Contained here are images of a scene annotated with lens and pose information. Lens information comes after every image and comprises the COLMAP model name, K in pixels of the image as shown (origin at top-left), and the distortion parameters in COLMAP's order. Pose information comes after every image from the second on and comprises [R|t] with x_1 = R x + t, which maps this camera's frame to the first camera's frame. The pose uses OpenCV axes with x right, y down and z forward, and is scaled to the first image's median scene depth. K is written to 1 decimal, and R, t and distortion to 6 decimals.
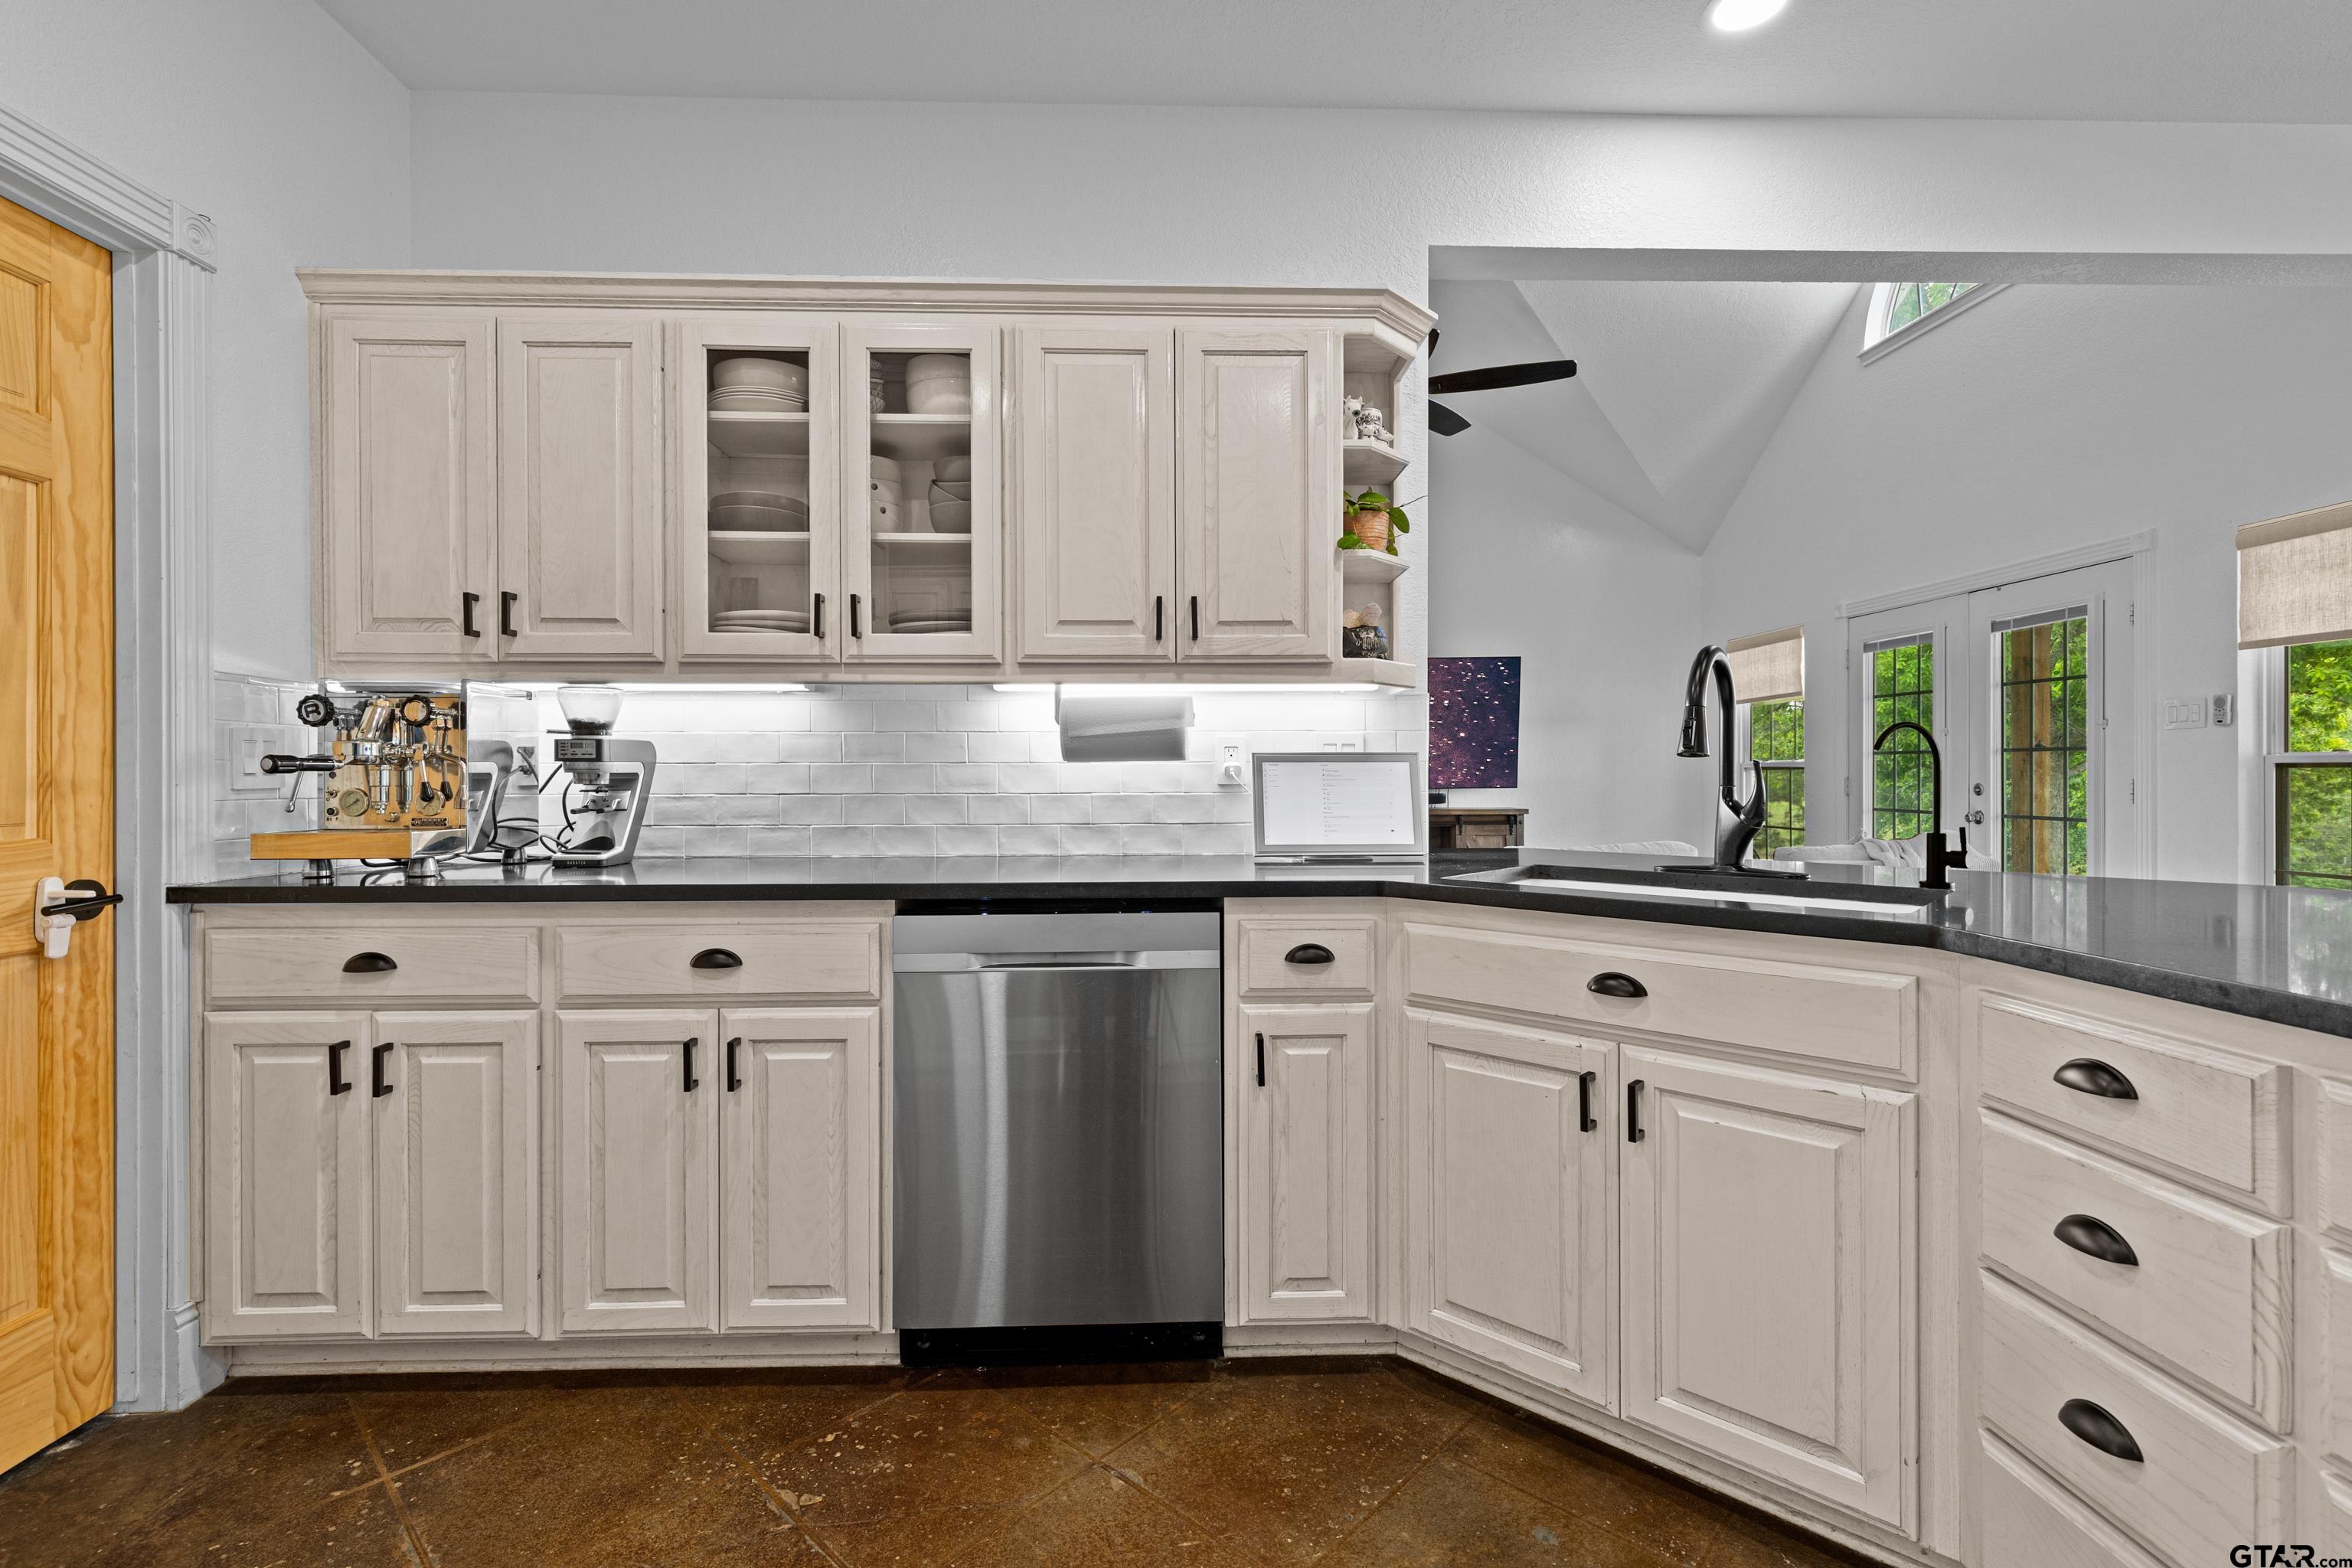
lens RADIAL K [[1060.7, 0, 1172.7], [0, 1060.7, 778.2], [0, 0, 1]] dist [0.008643, -0.000275]
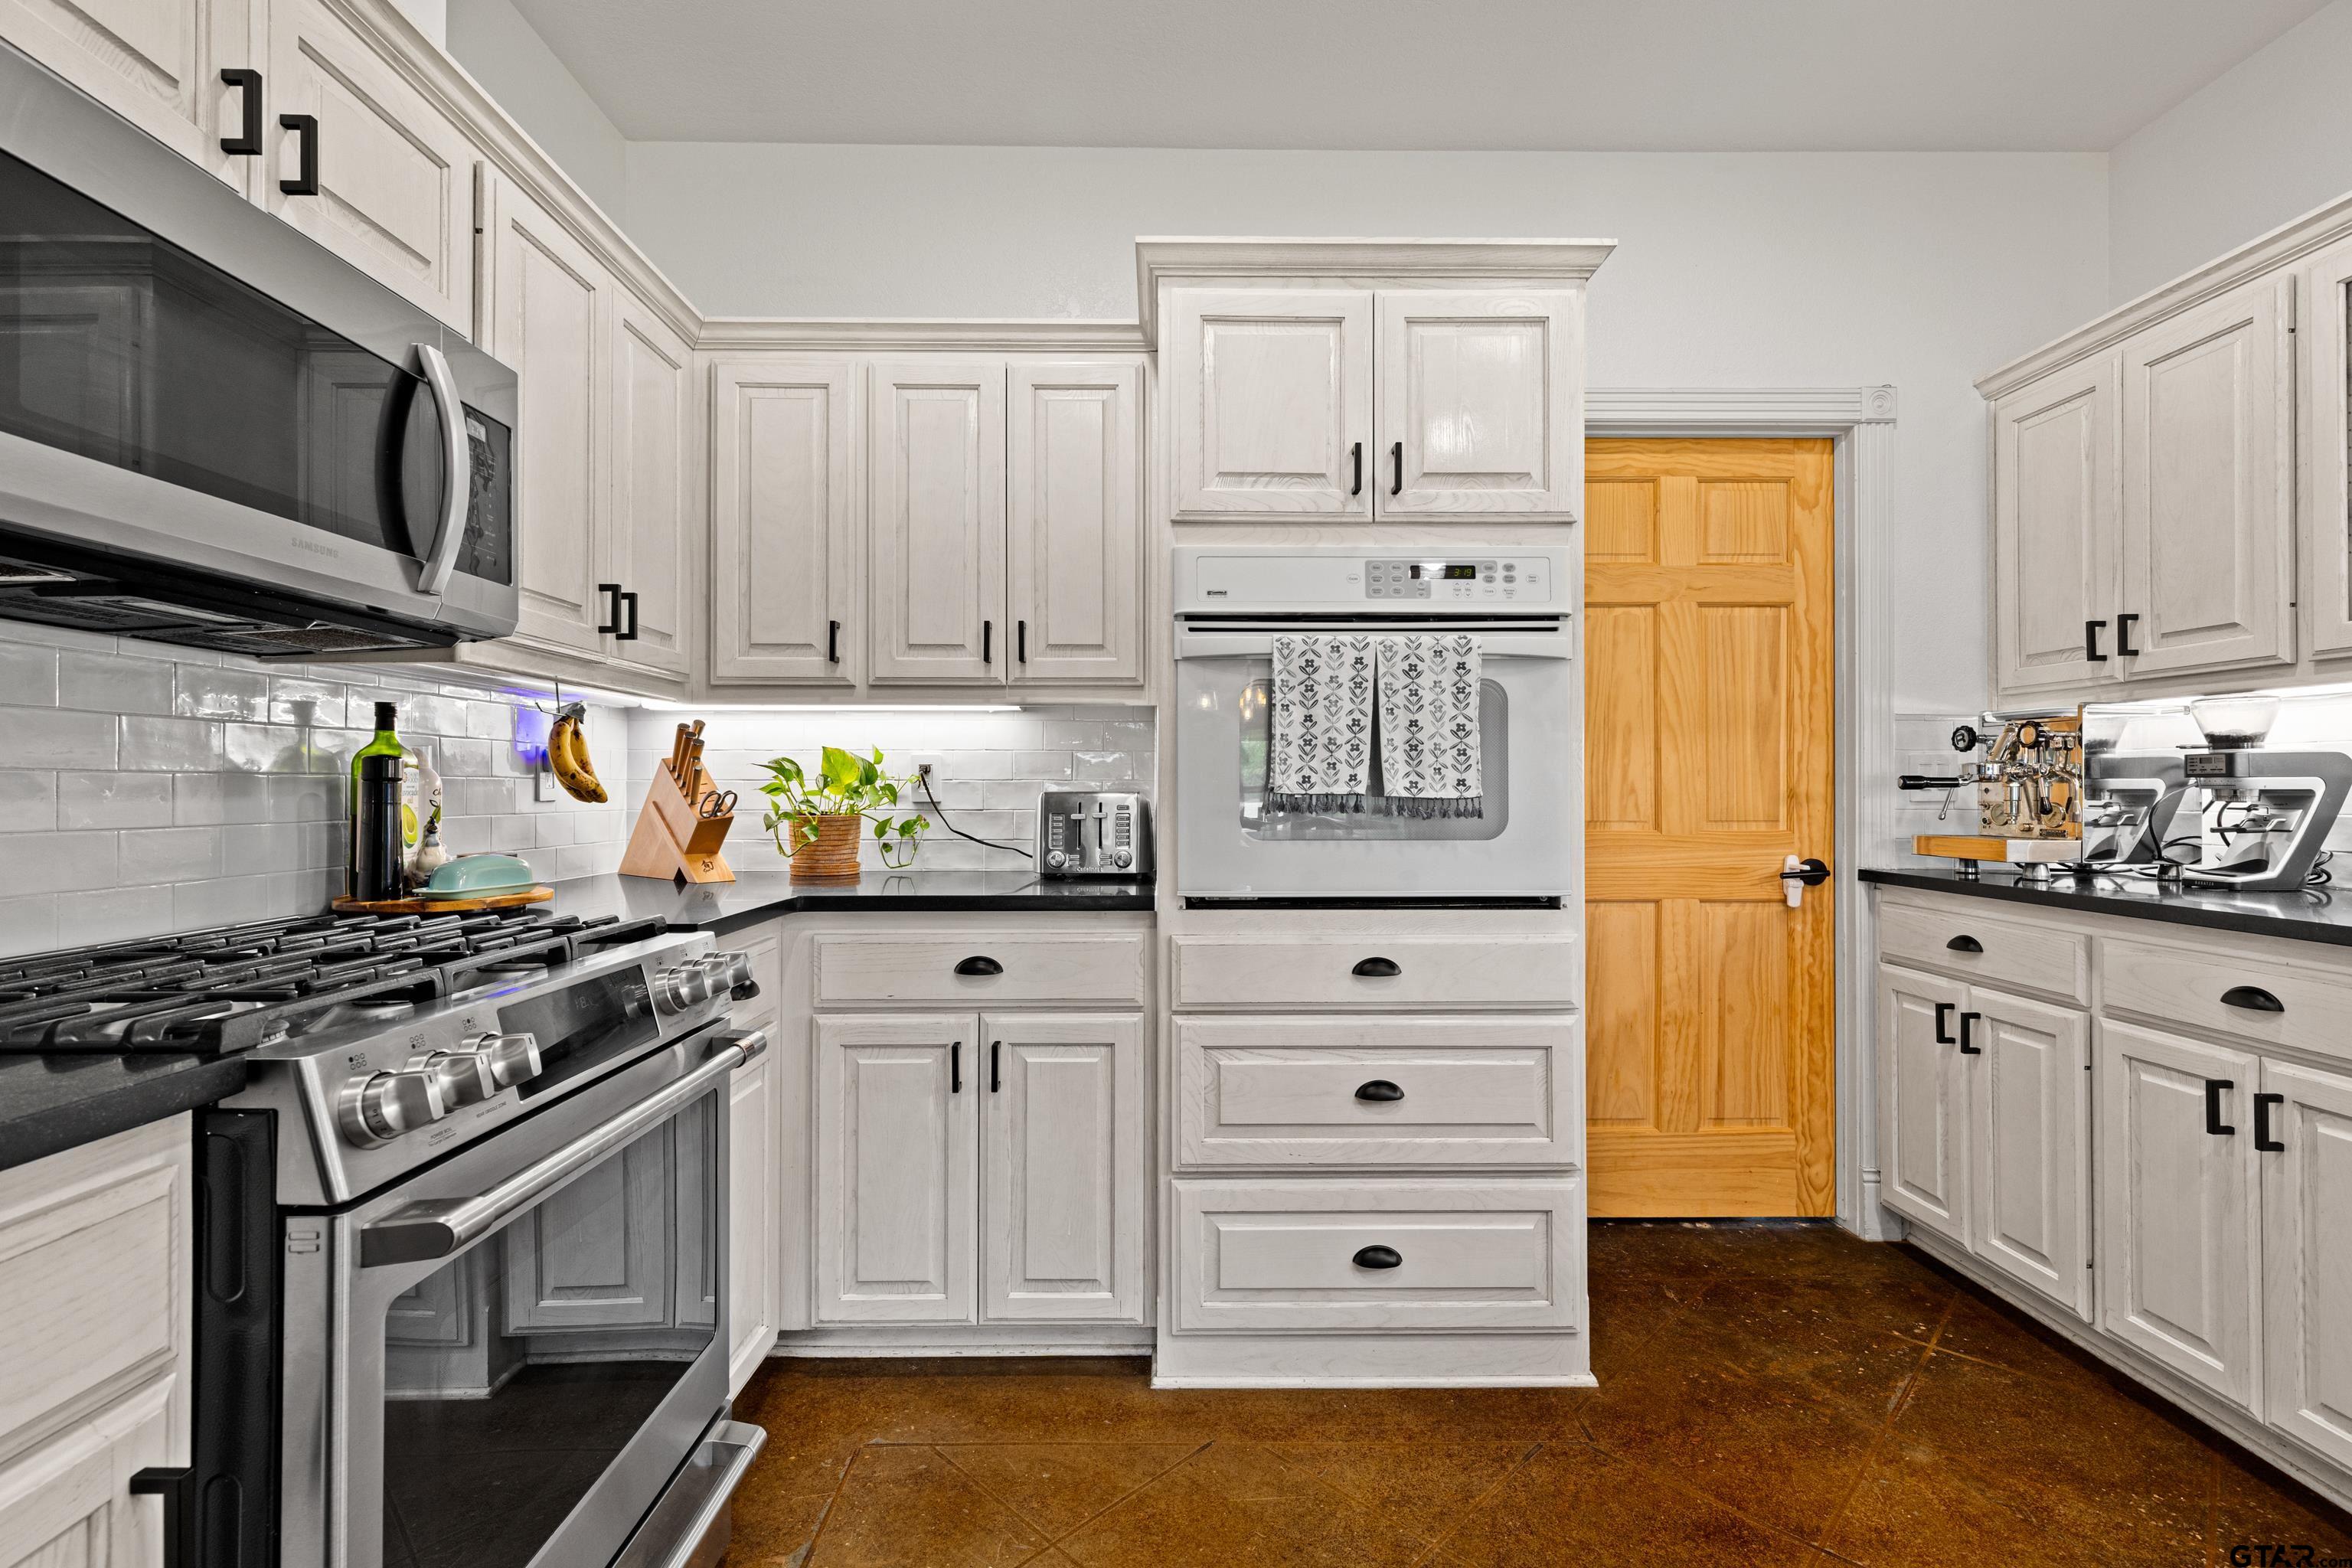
lens RADIAL K [[1060.7, 0, 1172.7], [0, 1060.7, 778.2], [0, 0, 1]] dist [0.008643, -0.000275]
pose [[-0.017651, -0.007766, -0.999814, 0.490841], [-0.004010, 0.999962, -0.007697, -0.004558], [0.999836, 0.003874, -0.017682, 0.108834]]
